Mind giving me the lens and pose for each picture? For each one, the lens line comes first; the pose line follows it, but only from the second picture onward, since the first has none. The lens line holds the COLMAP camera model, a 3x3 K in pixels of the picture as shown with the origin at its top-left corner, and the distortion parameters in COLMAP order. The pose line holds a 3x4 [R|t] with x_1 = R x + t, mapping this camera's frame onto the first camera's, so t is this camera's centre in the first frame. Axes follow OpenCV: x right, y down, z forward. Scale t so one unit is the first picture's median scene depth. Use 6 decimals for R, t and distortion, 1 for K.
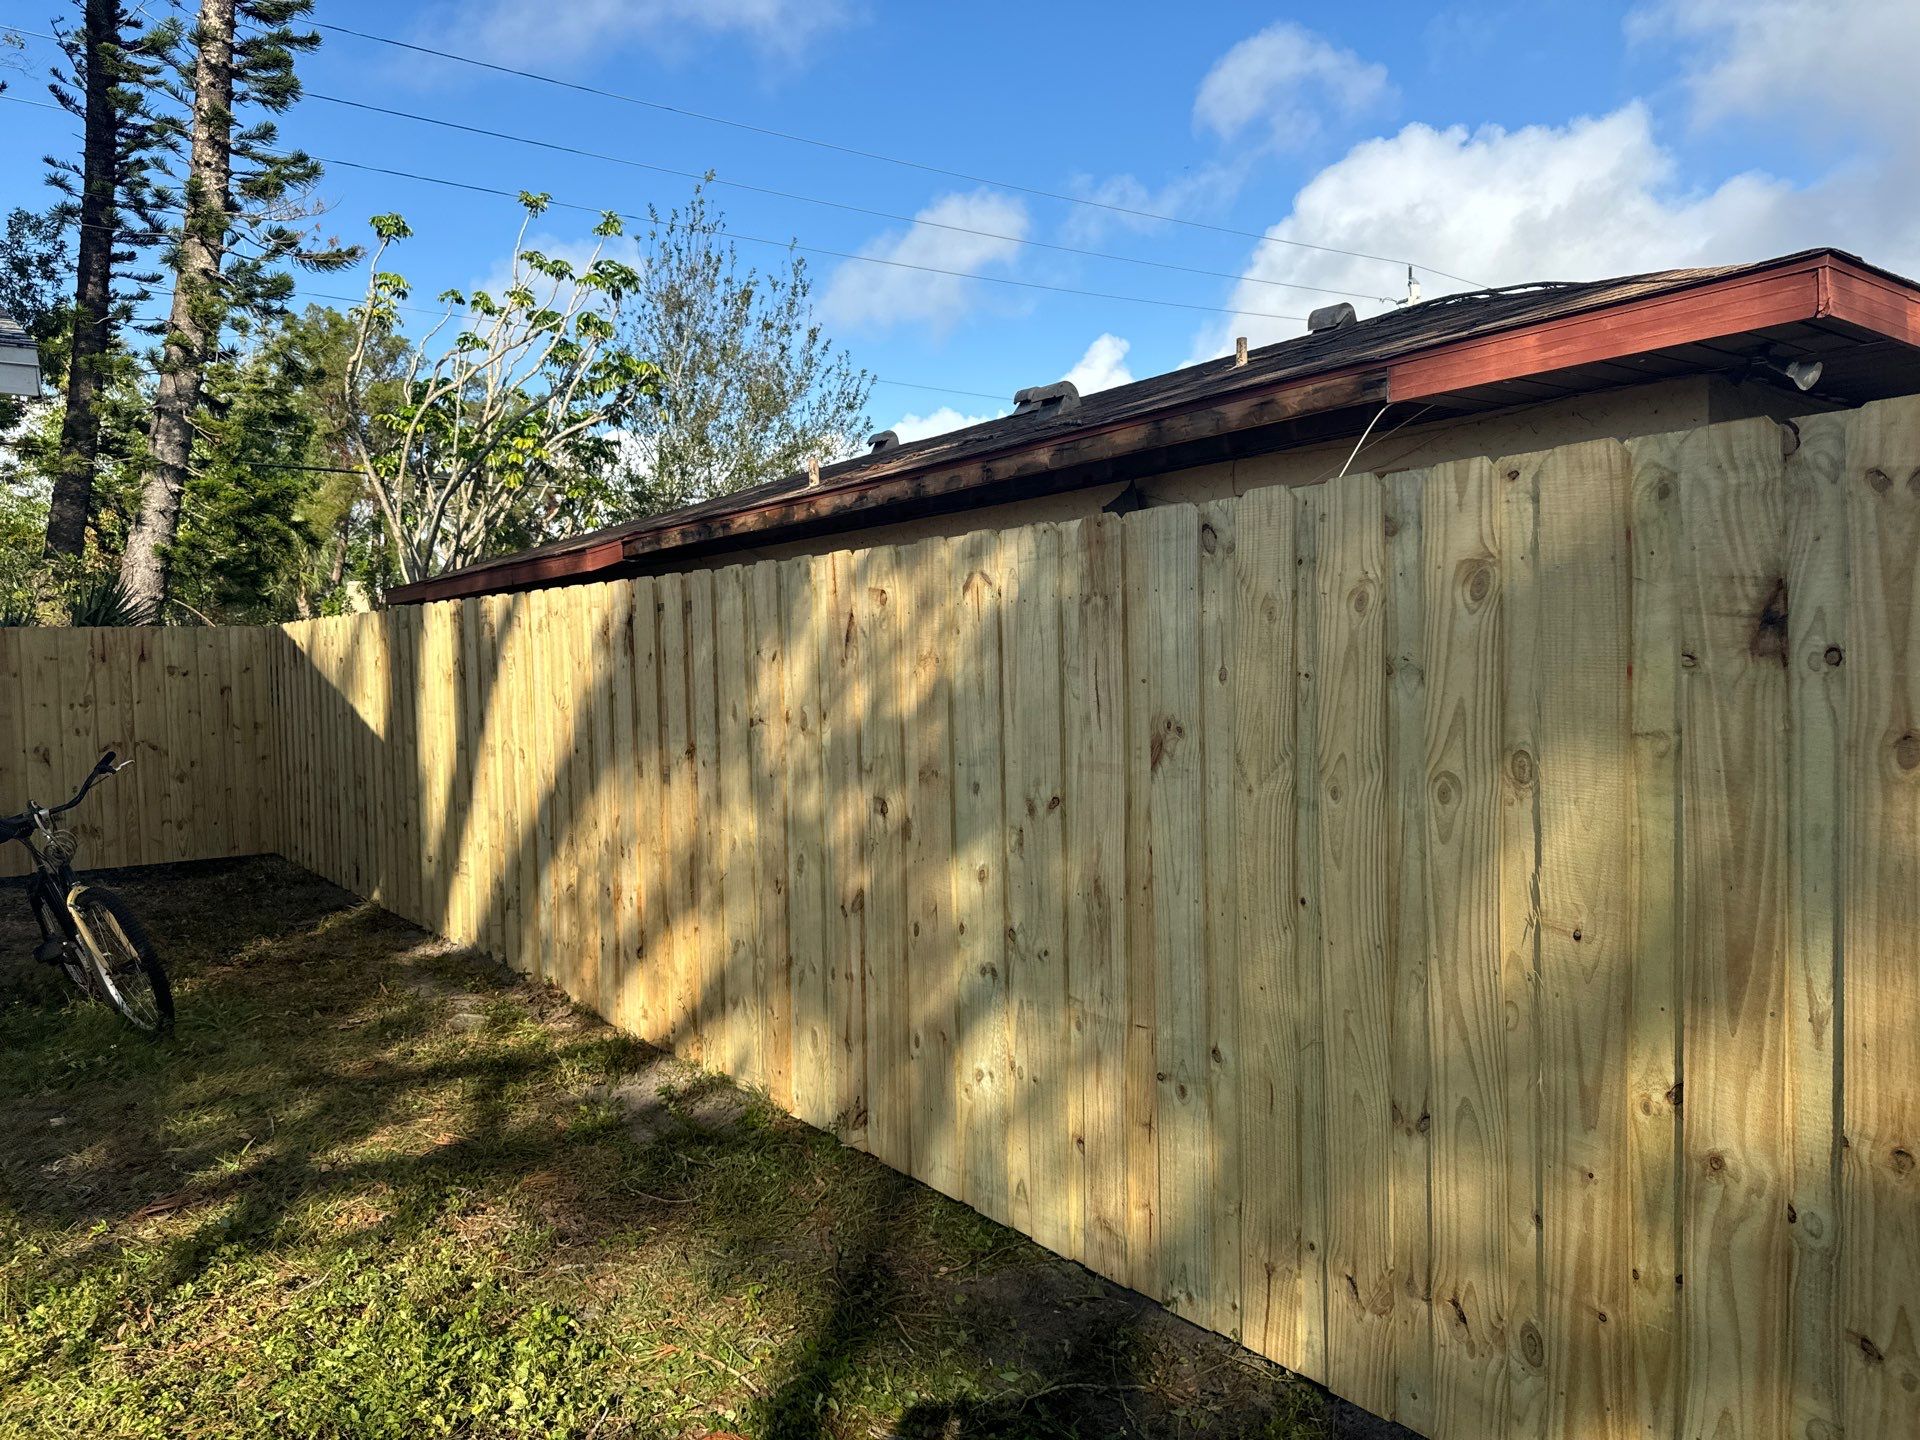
lens RADIAL K [[1402.0, 0, 961.9], [0, 1402.0, 722.6], [0, 0, 1]] dist [-0.003874, -0.003339]
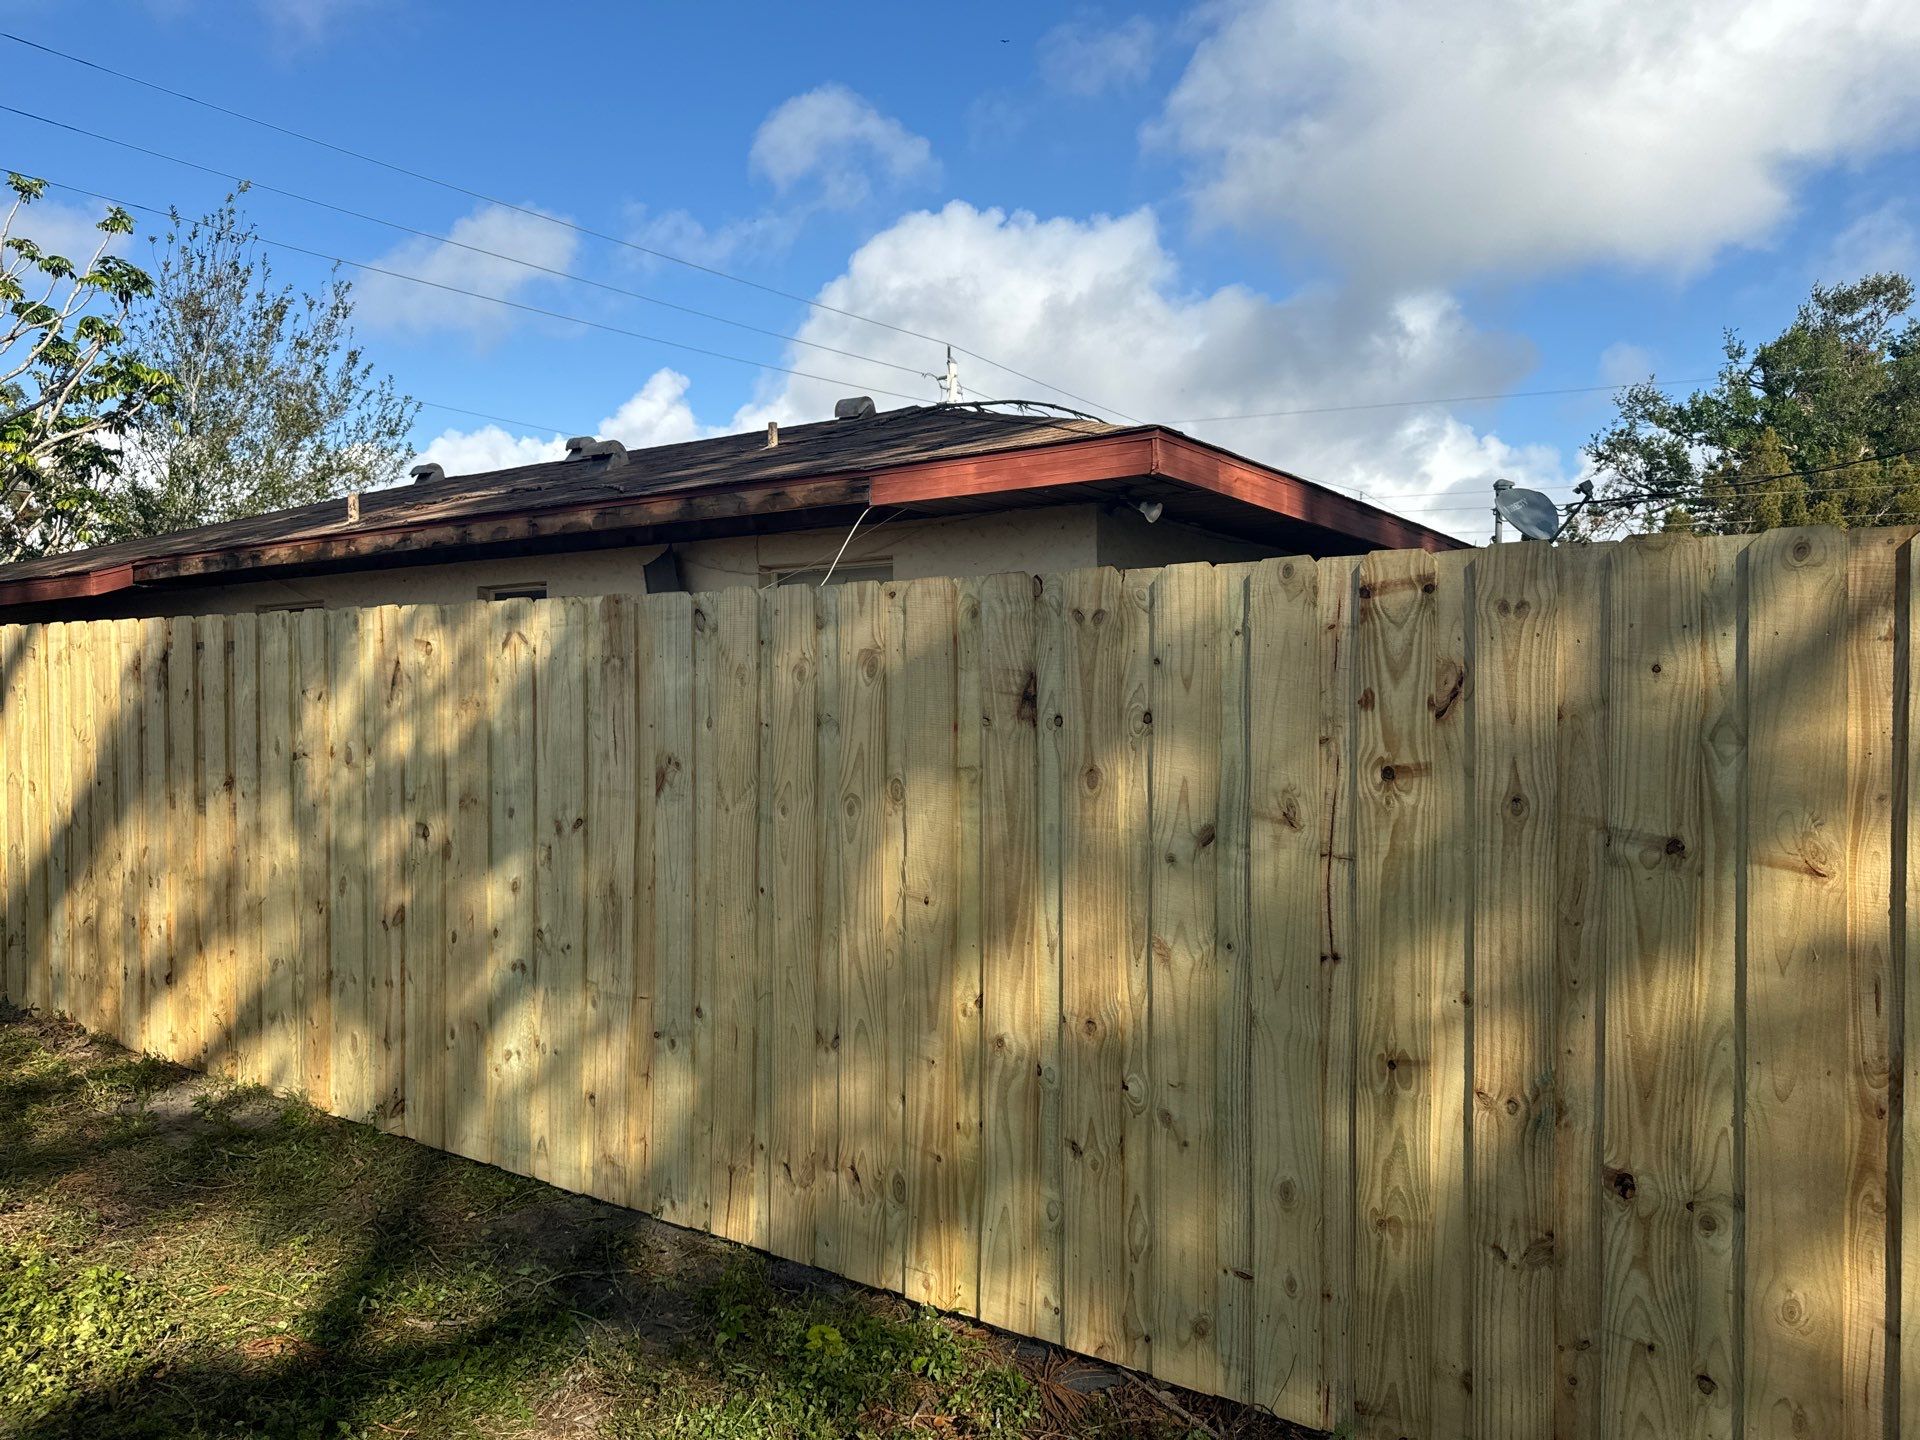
lens RADIAL K [[1438.0, 0, 956.7], [0, 1438.0, 681.0], [0, 0, 1]] dist [0.058986, -0.073252]
pose [[0.954835, 0.025816, 0.296014, 0.002398], [-0.008859, 0.998249, -0.058484, 0.002576], [-0.297005, 0.053220, 0.953392, -0.235421]]
